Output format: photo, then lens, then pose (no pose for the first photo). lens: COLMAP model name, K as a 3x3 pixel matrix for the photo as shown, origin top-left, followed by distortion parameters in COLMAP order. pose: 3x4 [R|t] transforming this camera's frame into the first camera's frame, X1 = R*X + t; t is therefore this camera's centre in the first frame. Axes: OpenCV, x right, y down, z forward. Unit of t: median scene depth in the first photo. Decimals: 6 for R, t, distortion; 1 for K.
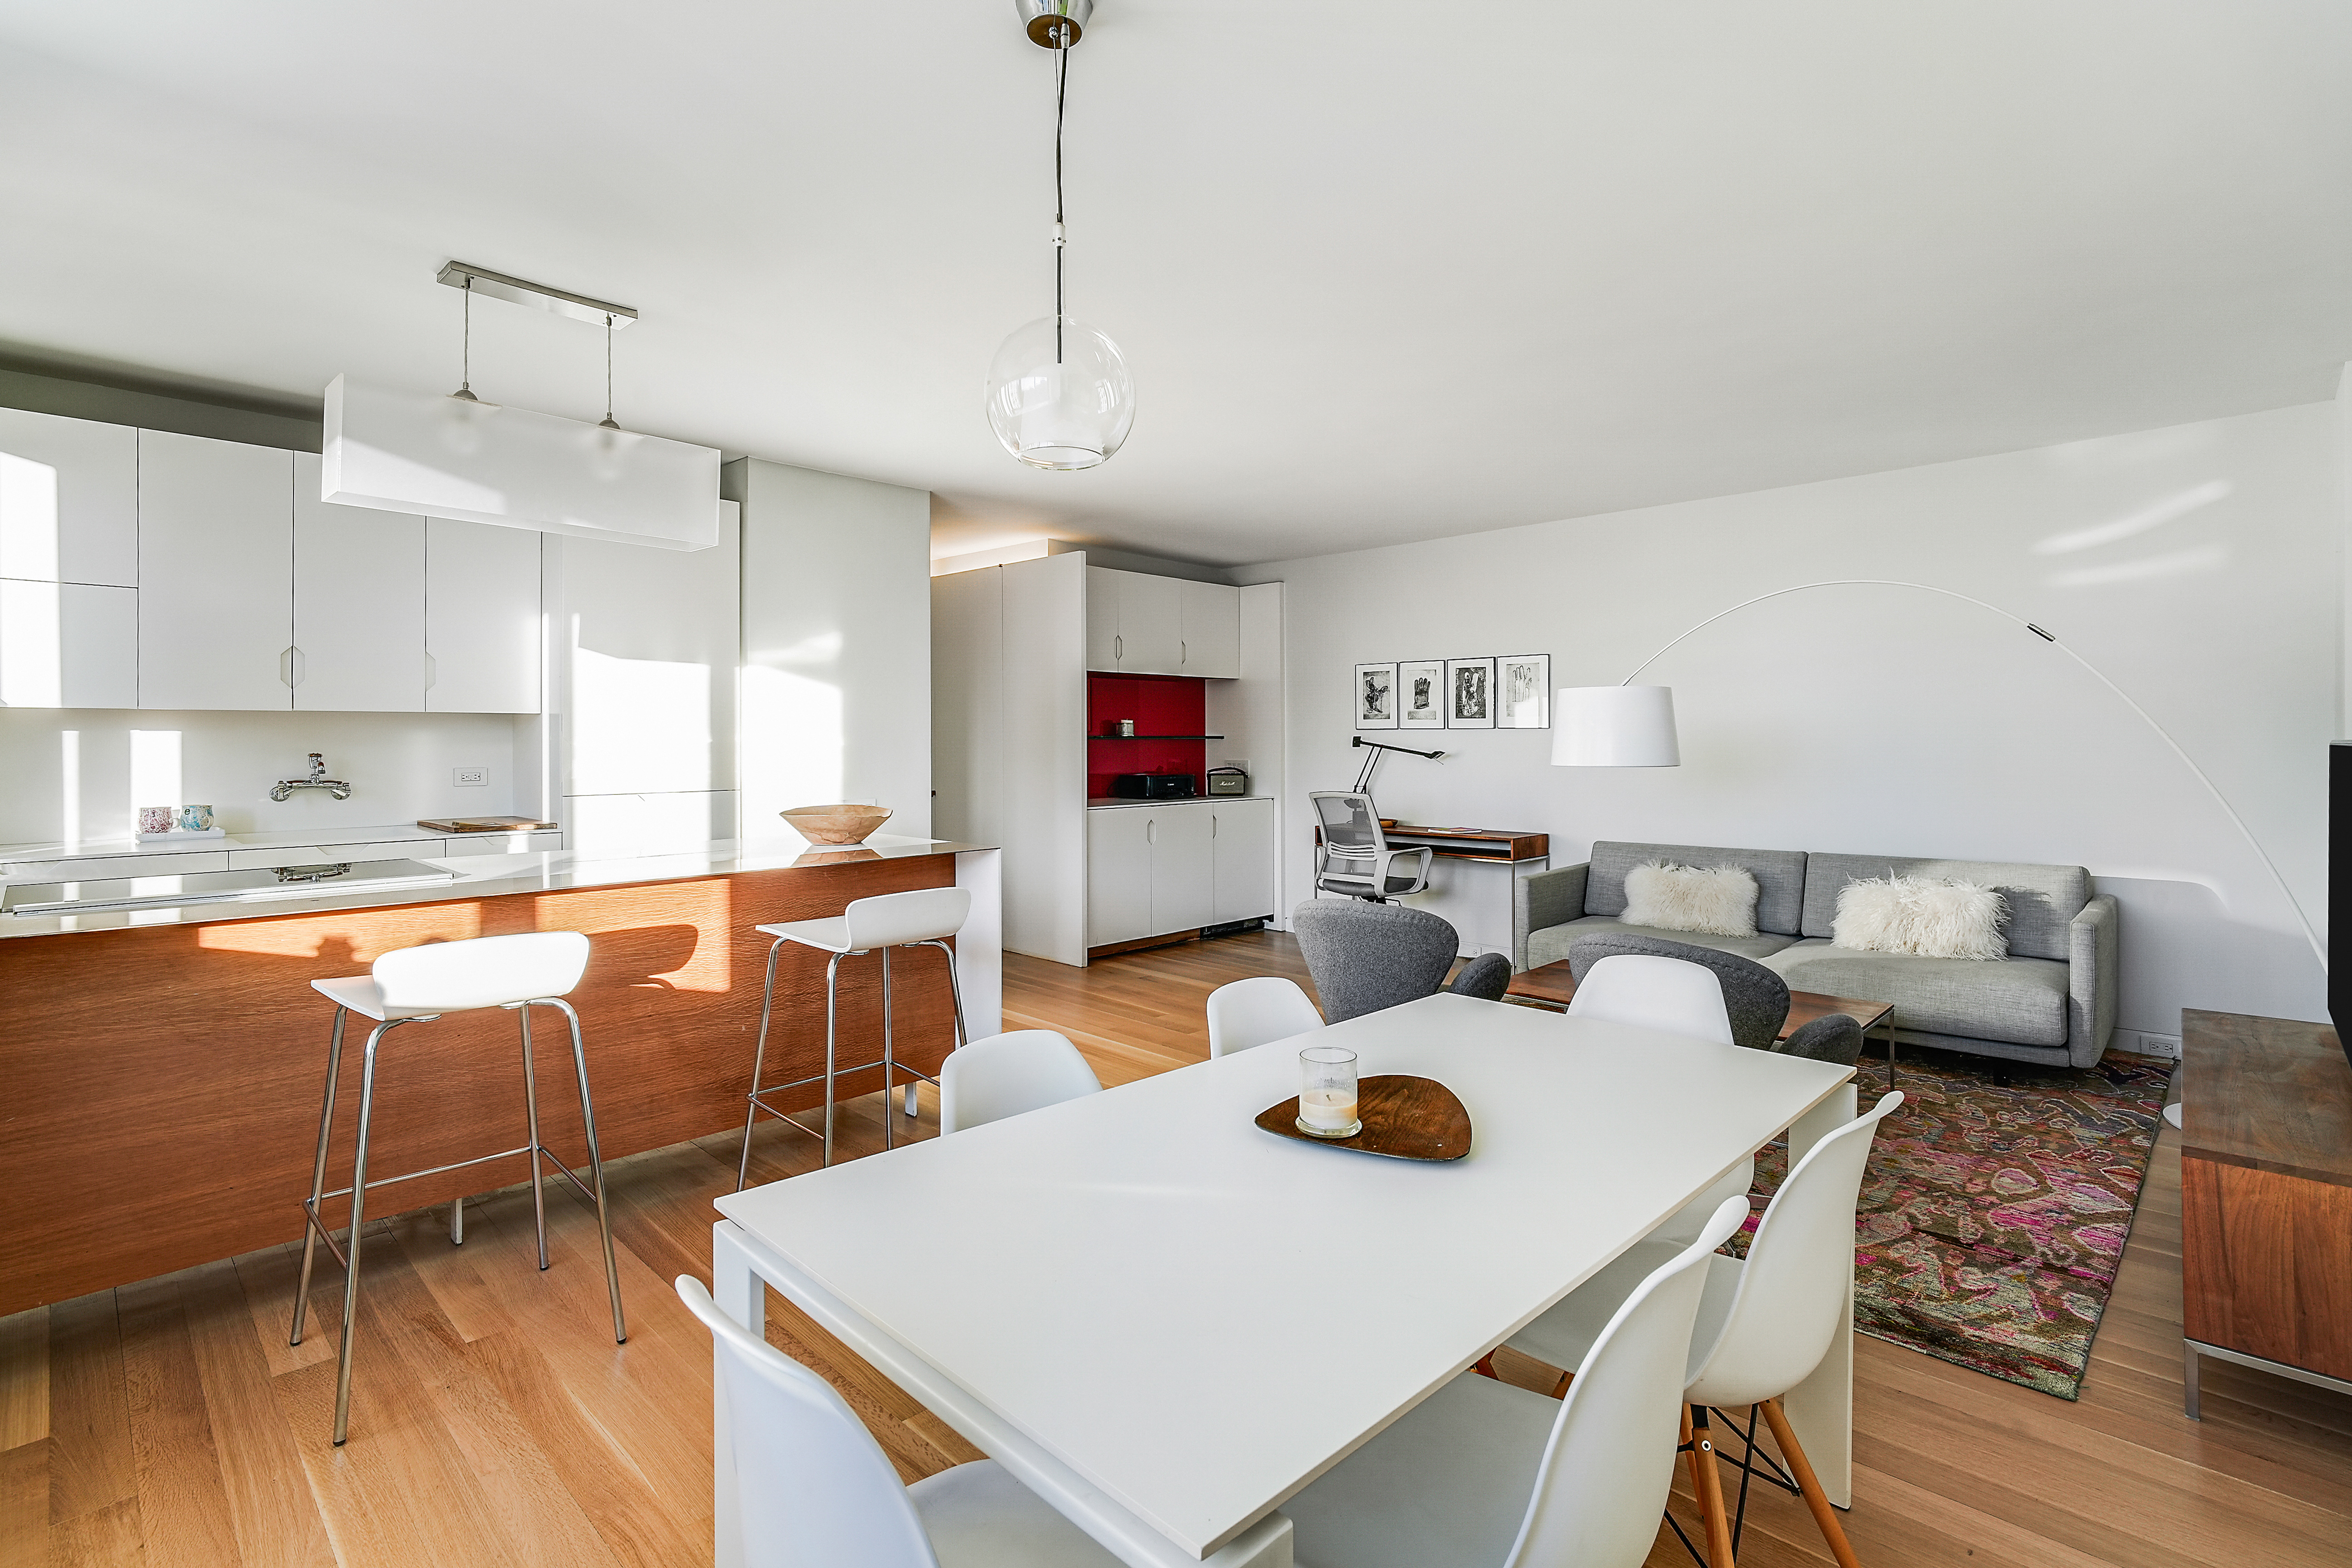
lens RADIAL K [[1133.1, 0, 1165.4], [0, 1133.1, 742.2], [0, 0, 1]] dist [-0.004118, -0.000471]
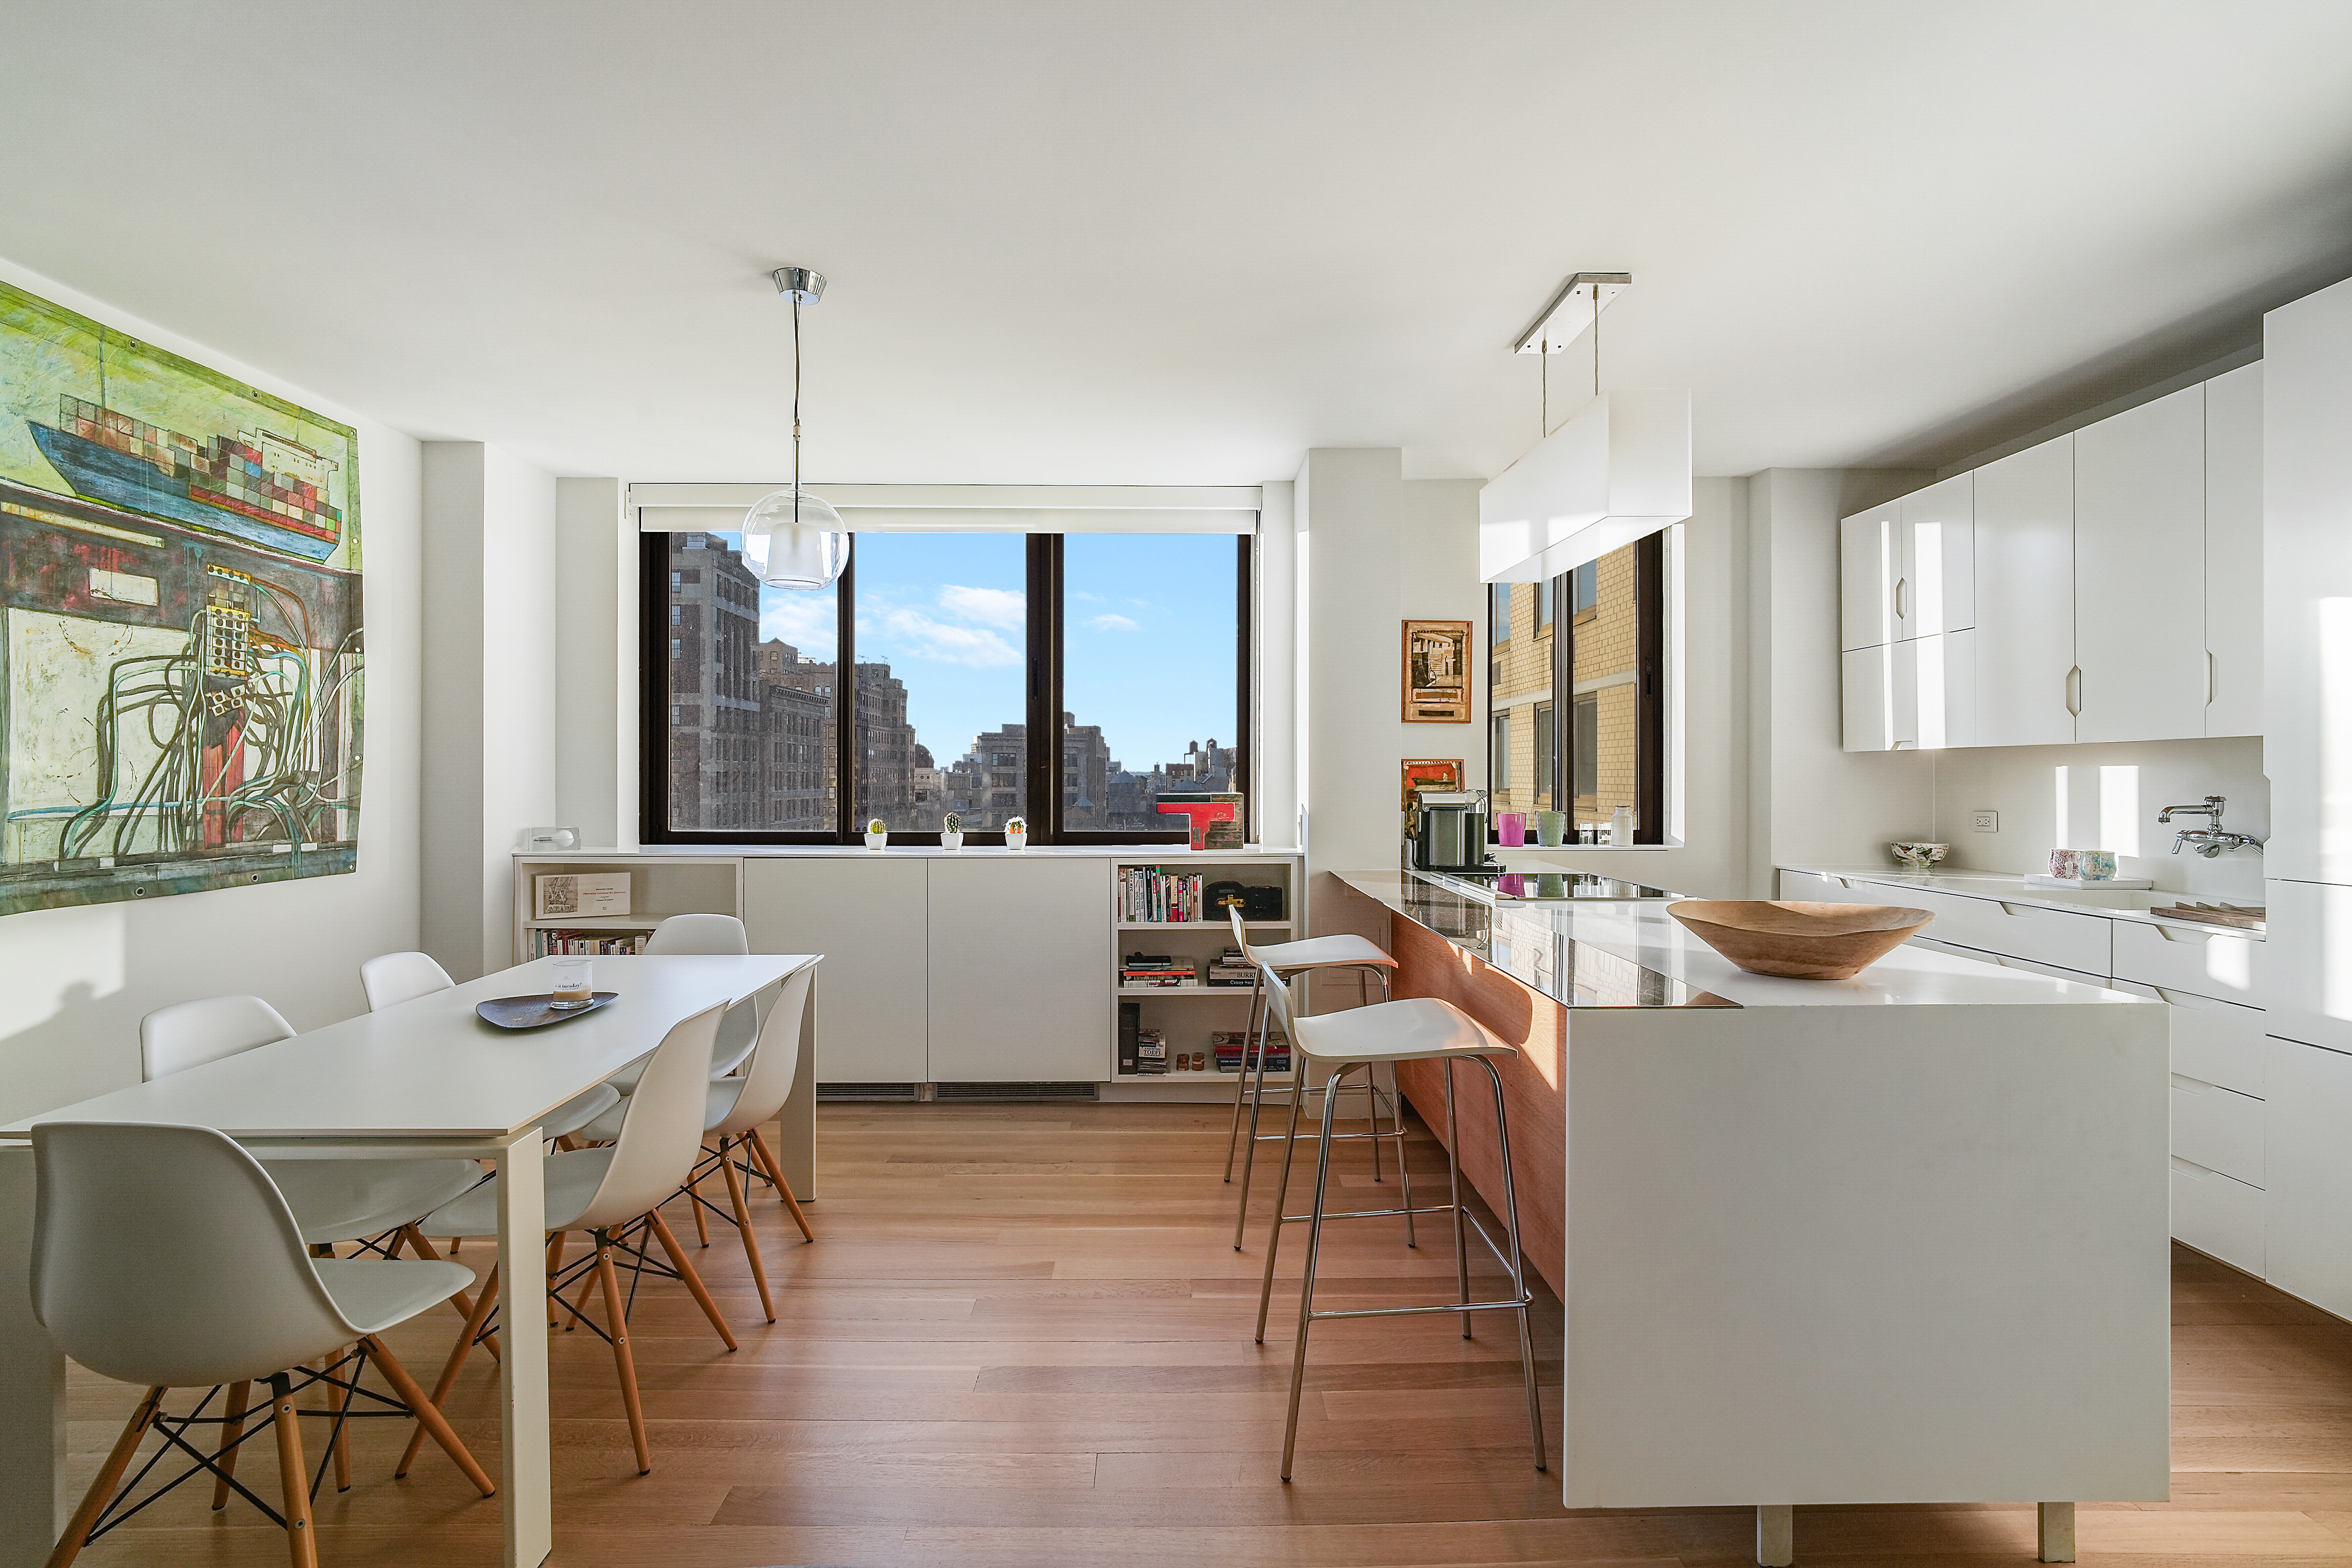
lens RADIAL K [[1075.0, 0, 1173.0], [0, 1075.0, 774.6], [0, 0, 1]] dist [0.000904, 0.000182]
pose [[-0.707710, -0.000955, -0.706502, 0.156869], [-0.001845, 0.999998, 0.000496, -0.002117], [0.706500, 0.001654, -0.707711, 0.662182]]
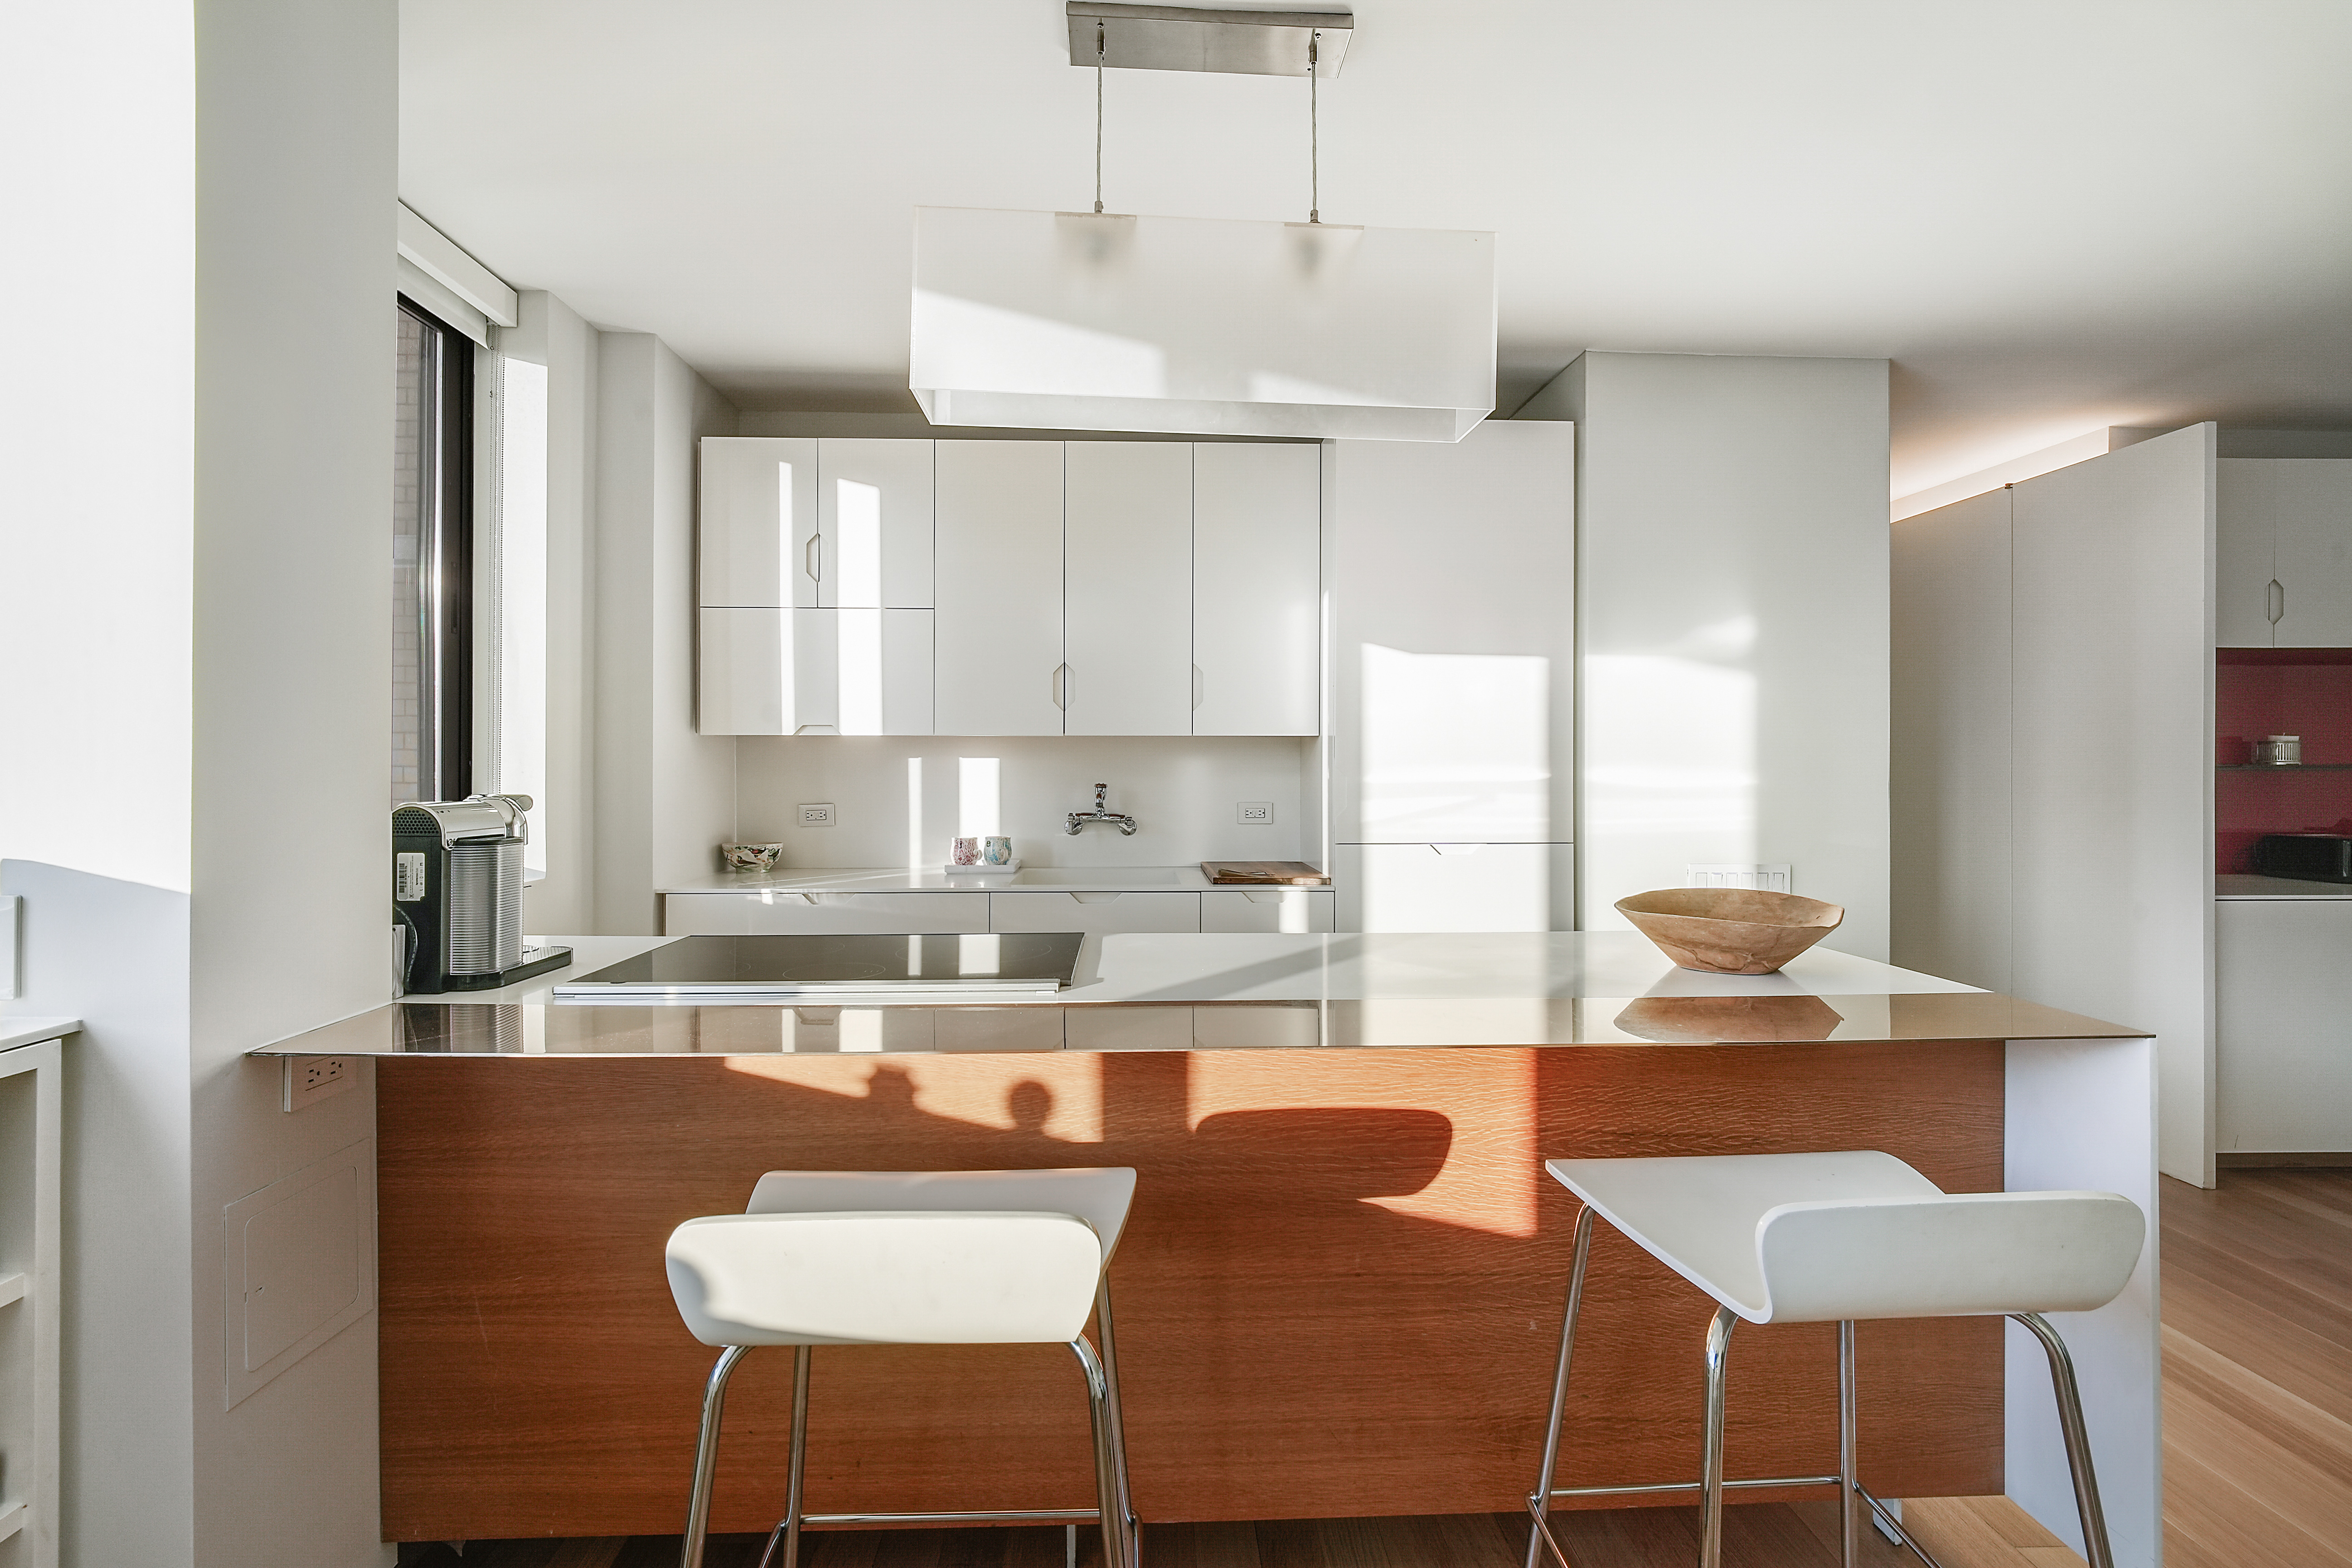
lens RADIAL K [[1087.8, 0, 1171.6], [0, 1087.8, 772.1], [0, 0, 1]] dist [-0.014640, 0.000649]
pose [[0.727582, 0.003619, -0.686012, -0.077555], [-0.004351, 0.999990, 0.000660, 0.000073], [0.686007, 0.002505, 0.727590, 0.263930]]
